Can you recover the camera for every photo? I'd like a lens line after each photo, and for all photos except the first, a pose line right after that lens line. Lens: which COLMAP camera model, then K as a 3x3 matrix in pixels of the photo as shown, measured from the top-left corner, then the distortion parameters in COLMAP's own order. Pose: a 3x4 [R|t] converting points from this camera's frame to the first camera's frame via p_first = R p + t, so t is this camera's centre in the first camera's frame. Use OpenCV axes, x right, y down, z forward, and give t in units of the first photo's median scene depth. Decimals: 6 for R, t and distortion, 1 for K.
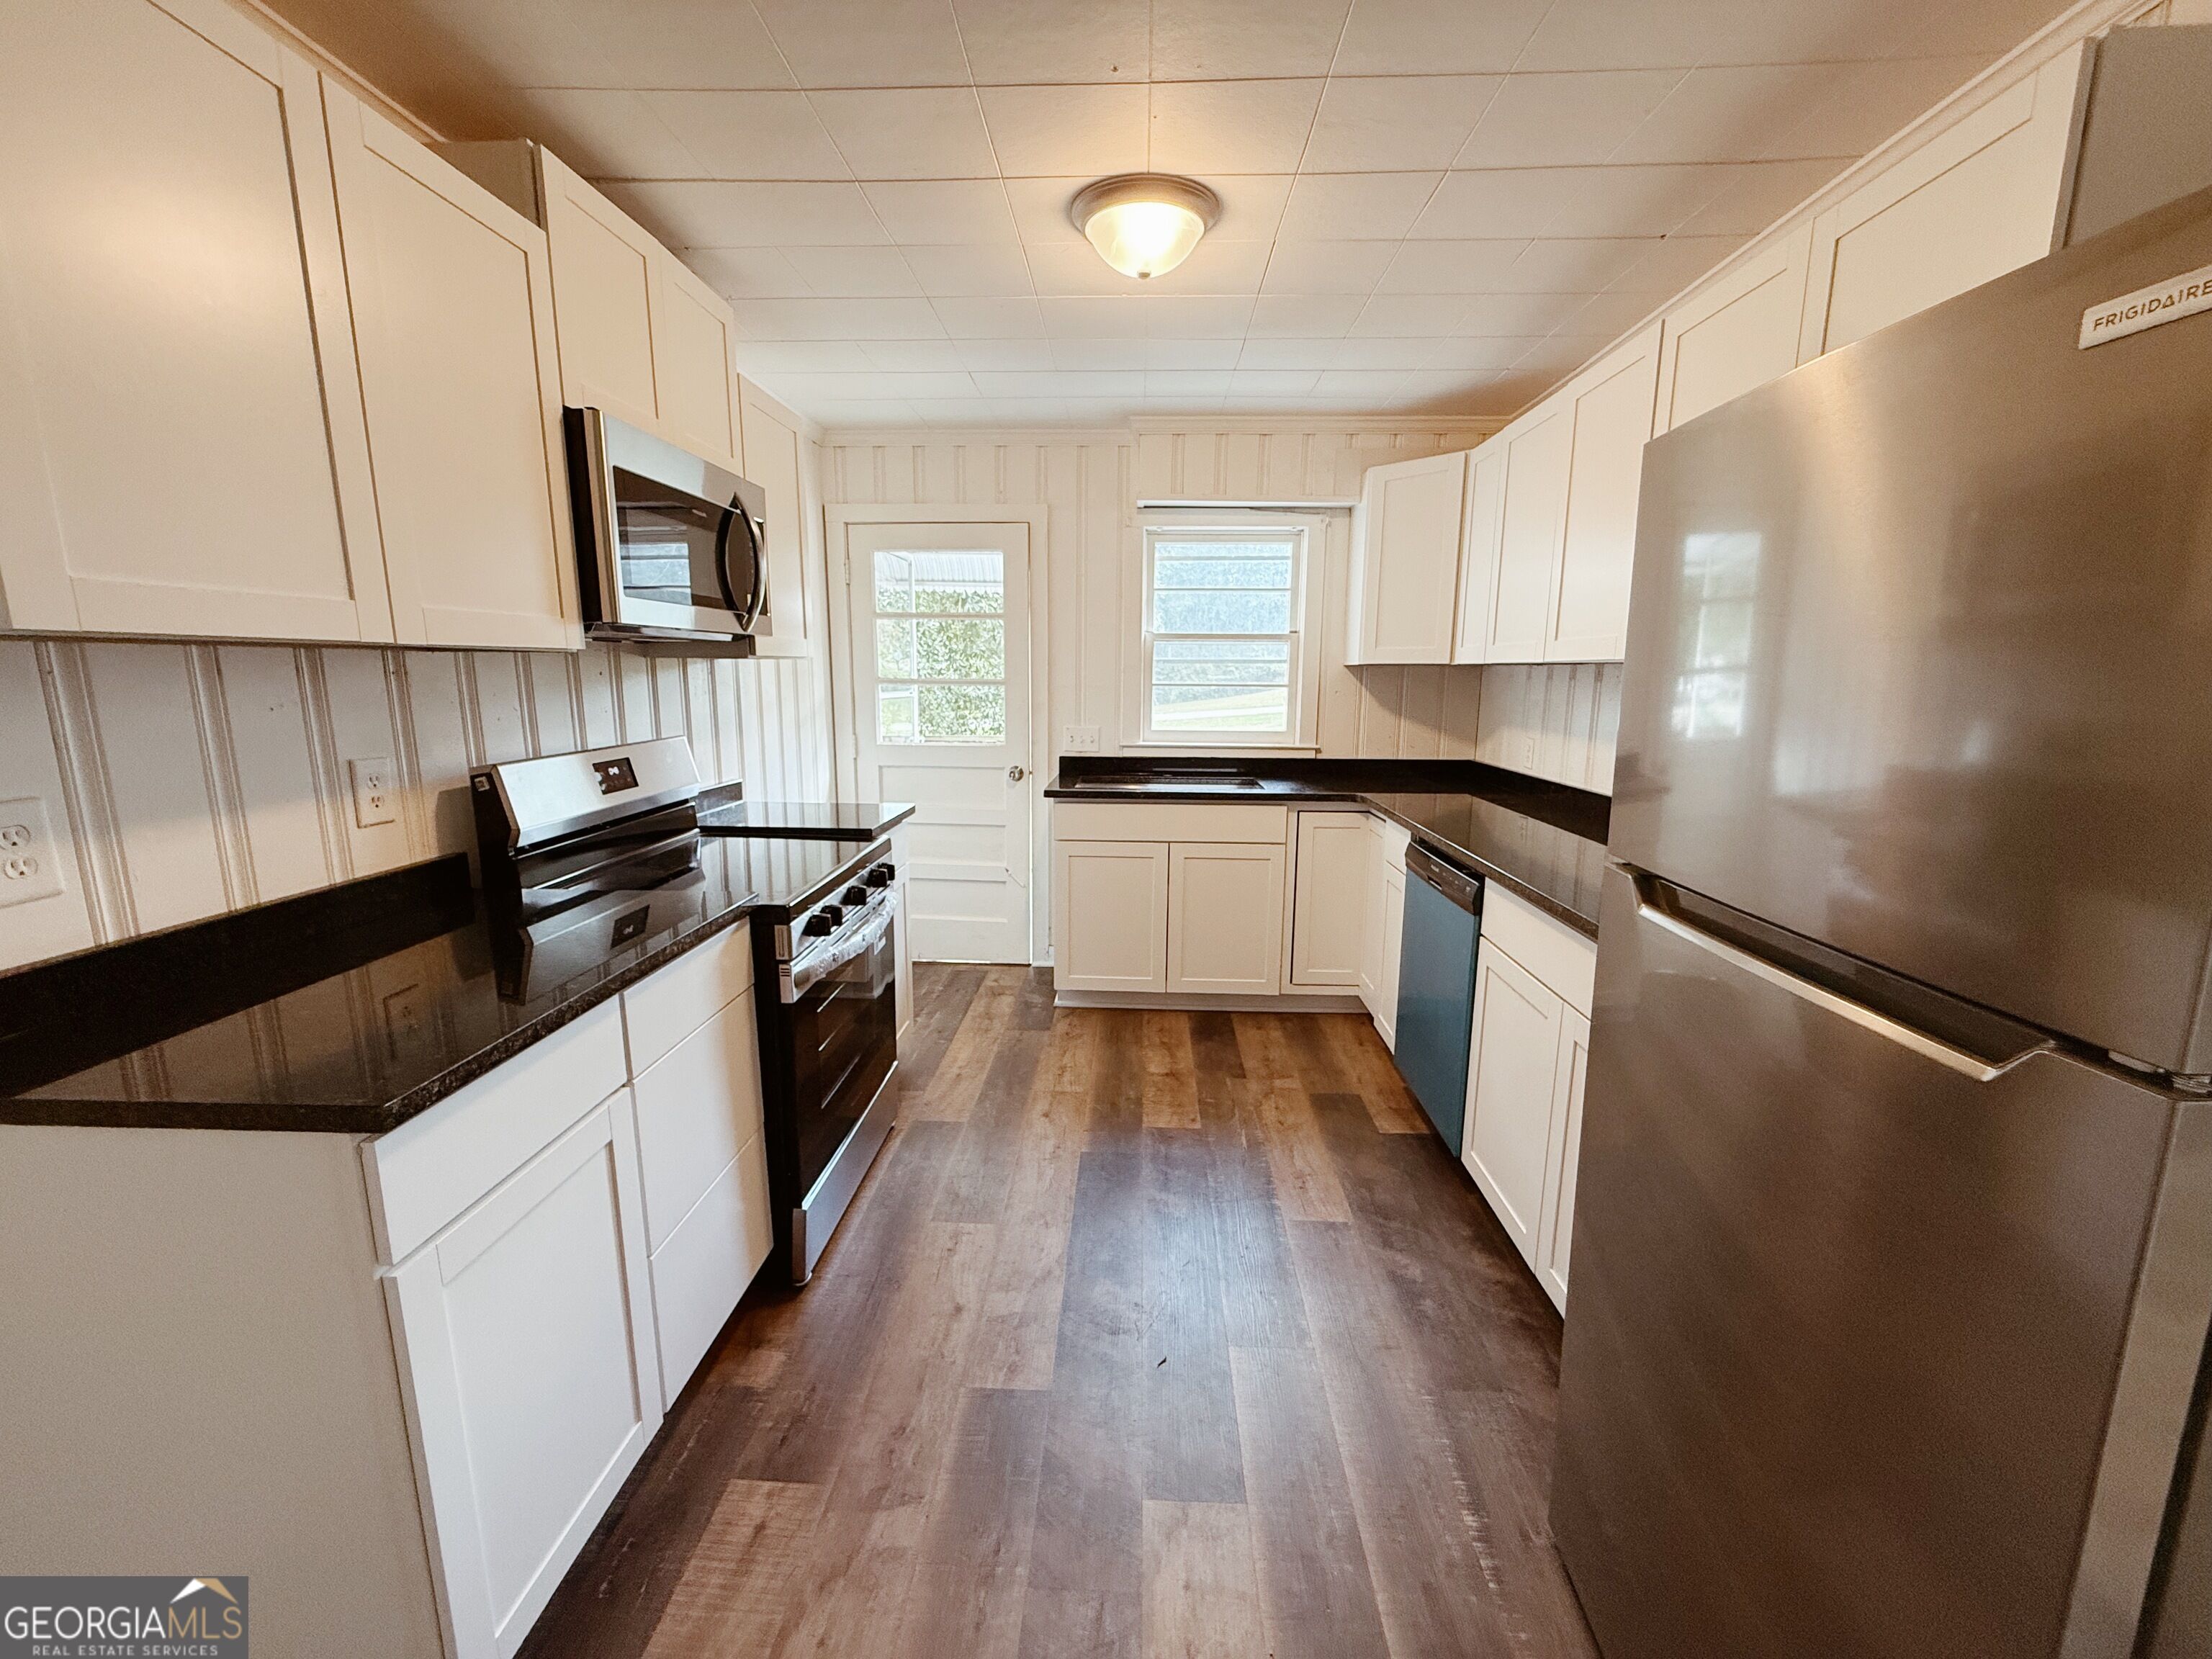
lens RADIAL K [[881.5, 0, 1101.3], [0, 881.5, 829.1], [0, 0, 1]] dist [-0.000928, 0.000040]
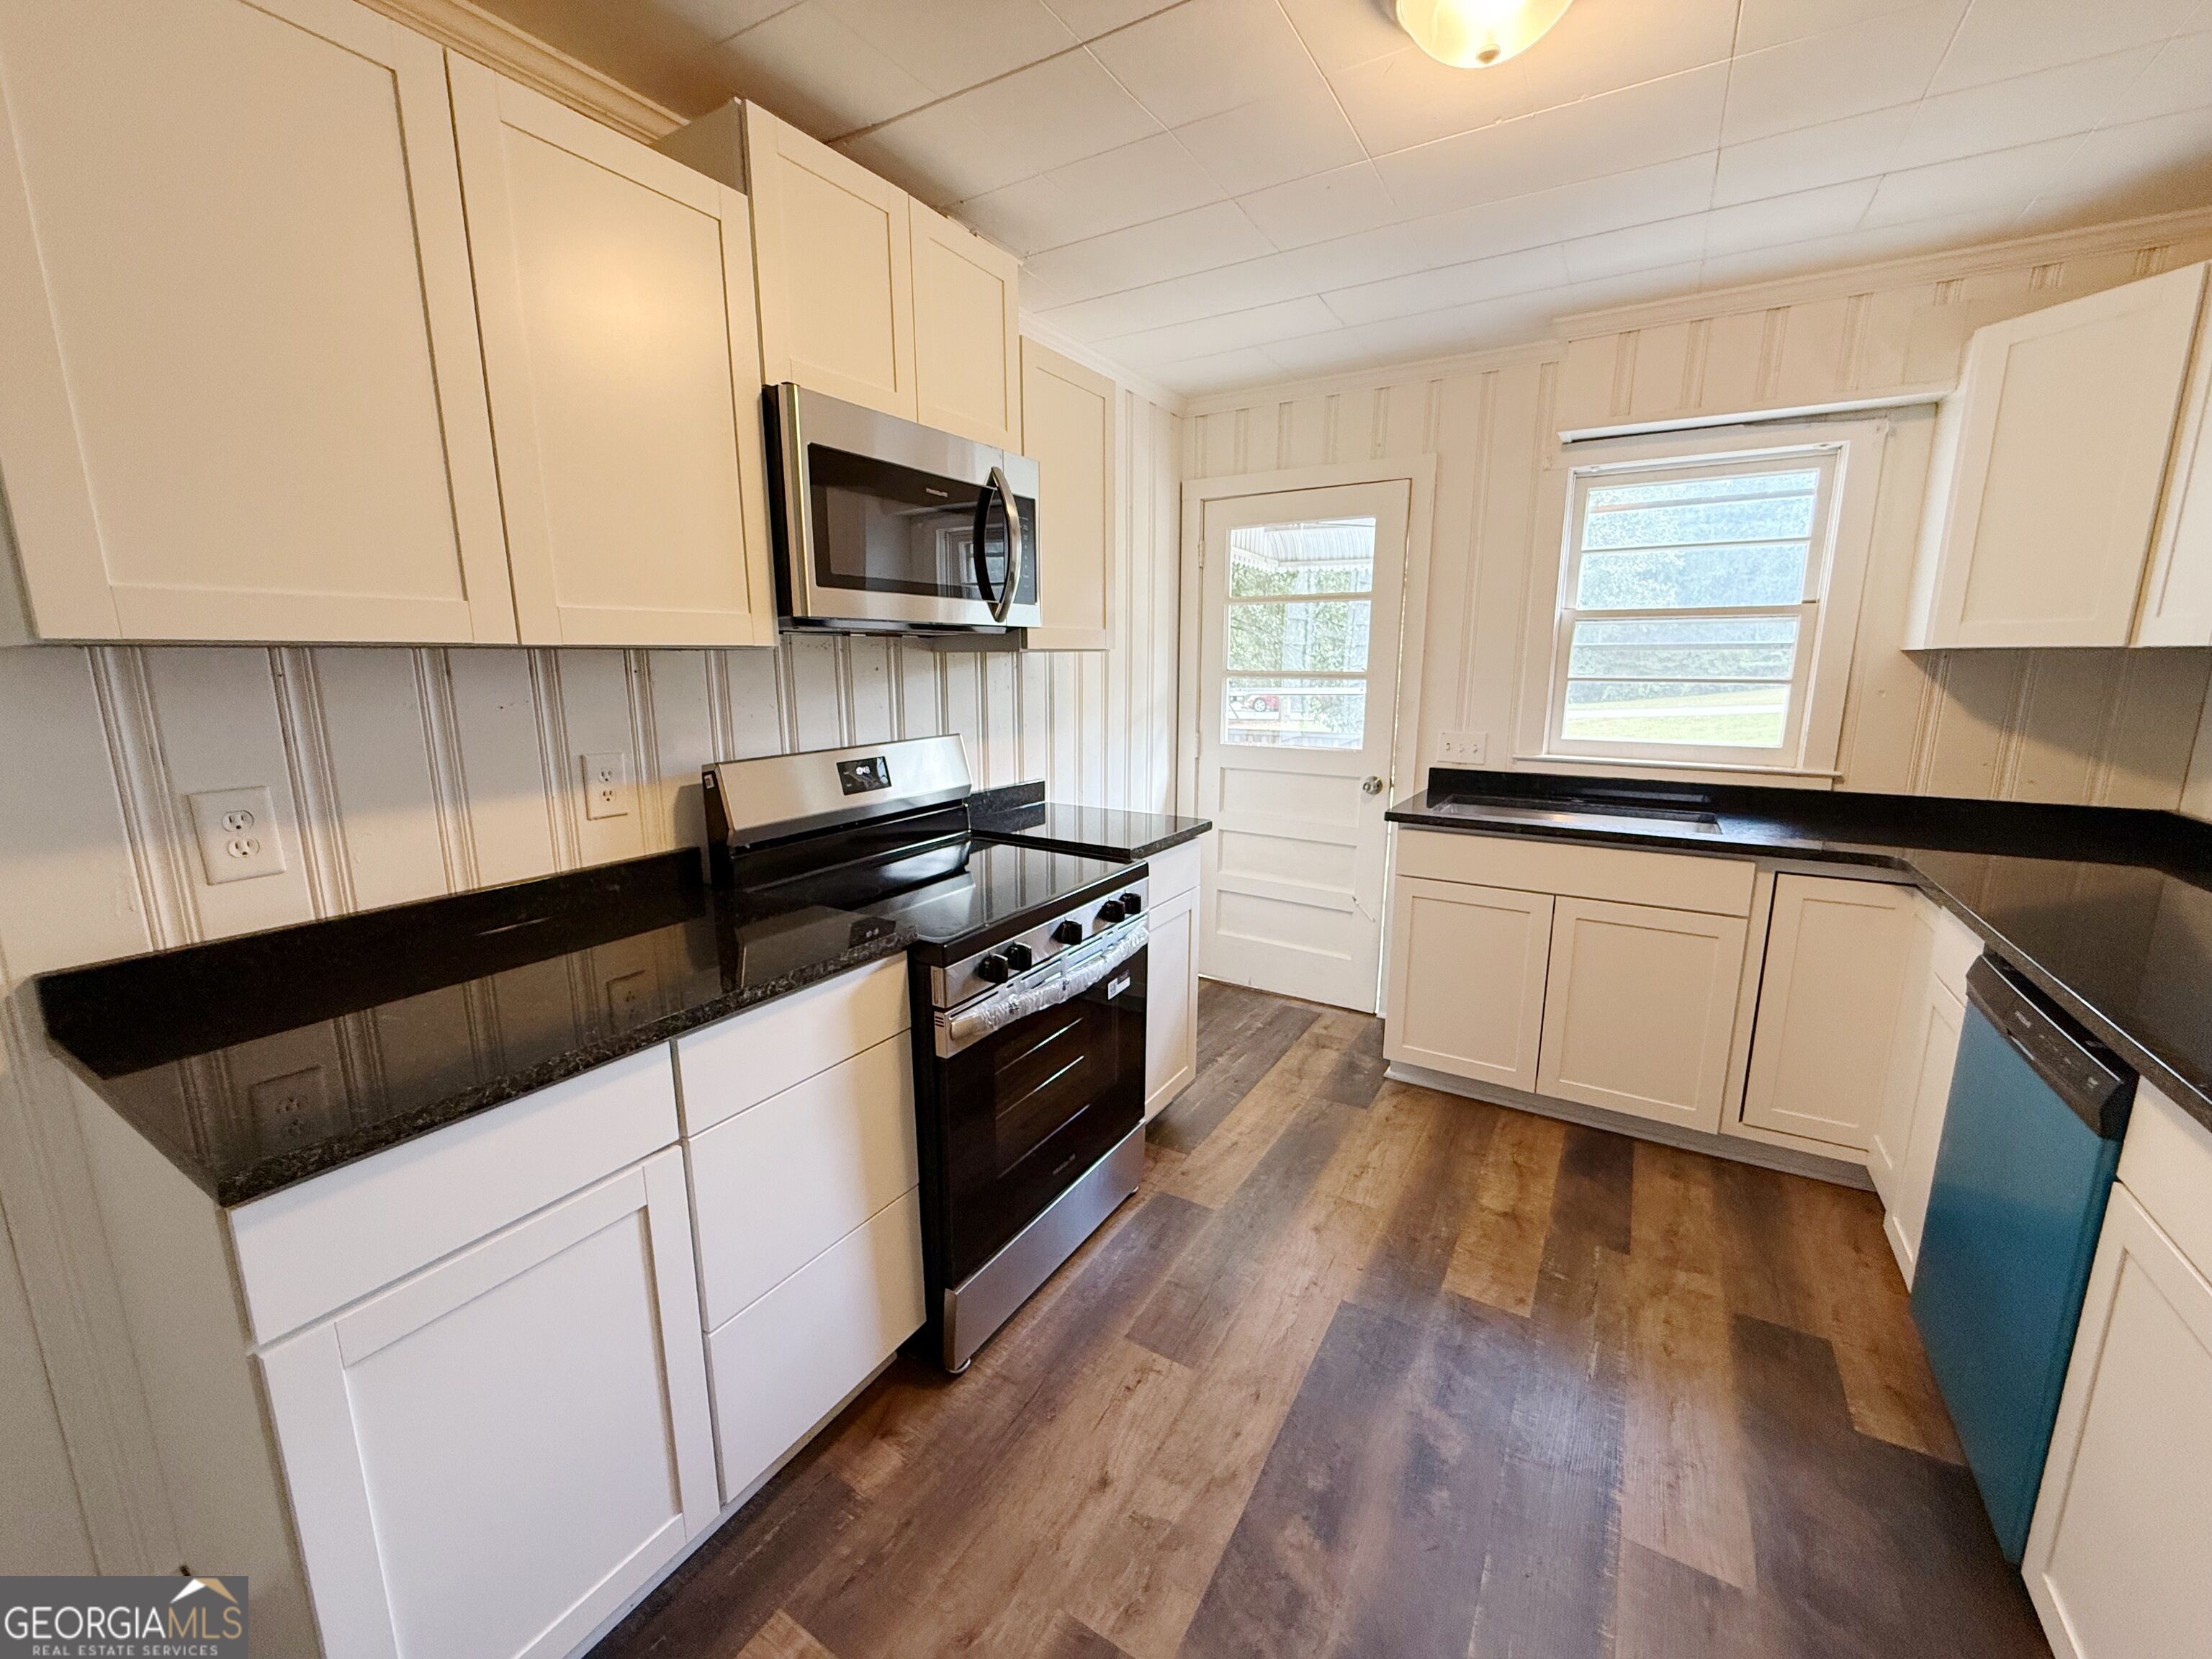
lens RADIAL K [[881.5, 0, 1101.3], [0, 881.5, 829.1], [0, 0, 1]] dist [-0.000928, 0.000040]
pose [[0.875817, 0.084940, -0.475109, 0.117502], [-0.078821, 0.996348, 0.032829, -0.044684], [0.476163, 0.008696, 0.879314, 0.224365]]
